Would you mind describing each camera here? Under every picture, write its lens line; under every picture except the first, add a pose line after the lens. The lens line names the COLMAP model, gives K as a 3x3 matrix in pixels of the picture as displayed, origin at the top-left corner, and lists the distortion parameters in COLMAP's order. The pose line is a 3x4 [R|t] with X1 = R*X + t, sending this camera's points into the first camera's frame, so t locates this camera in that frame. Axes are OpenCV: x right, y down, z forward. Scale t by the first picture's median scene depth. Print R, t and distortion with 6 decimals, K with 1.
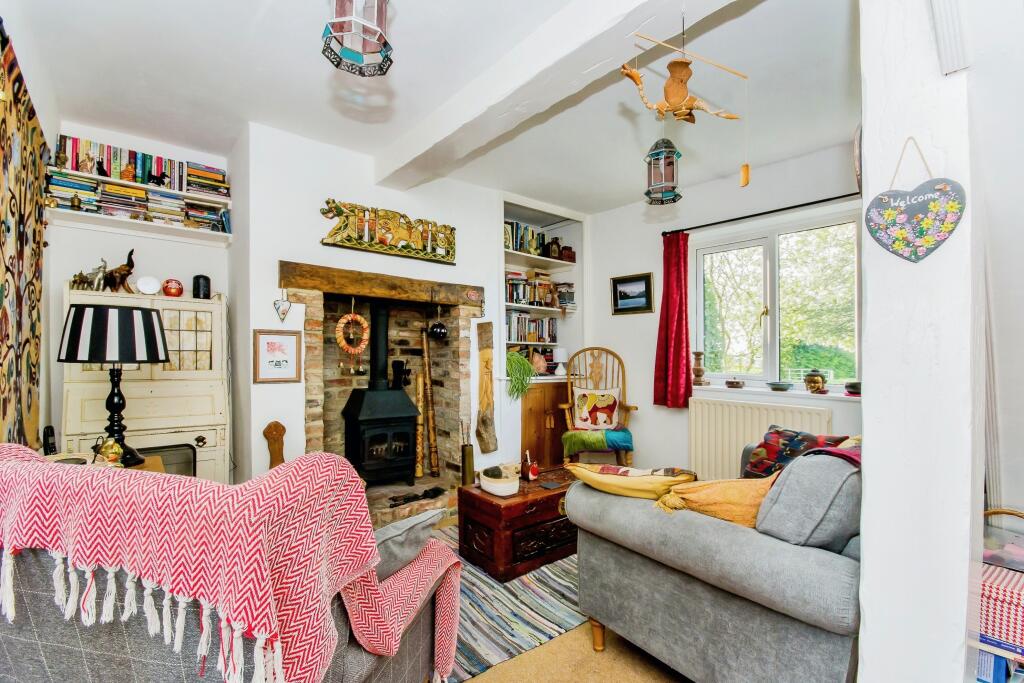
lens RADIAL K [[458.6, 0, 512.0], [0, 458.6, 341.5], [0, 0, 1]] dist [-0.002318, -0.000668]
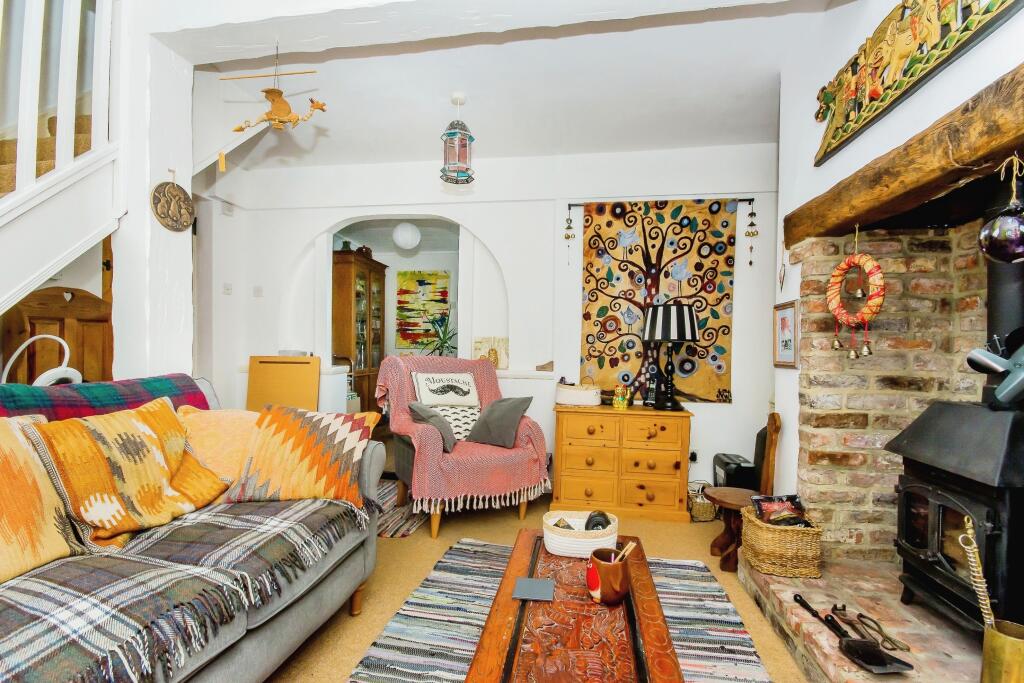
lens RADIAL K [[458.6, 0, 512.0], [0, 458.6, 341.5], [0, 0, 1]] dist [-0.002318, -0.000668]
pose [[-0.747239, -0.012525, -0.664438, 0.514801], [0.014184, 0.999294, -0.034789, 0.093028], [0.664405, -0.035420, -0.746533, 1.683126]]
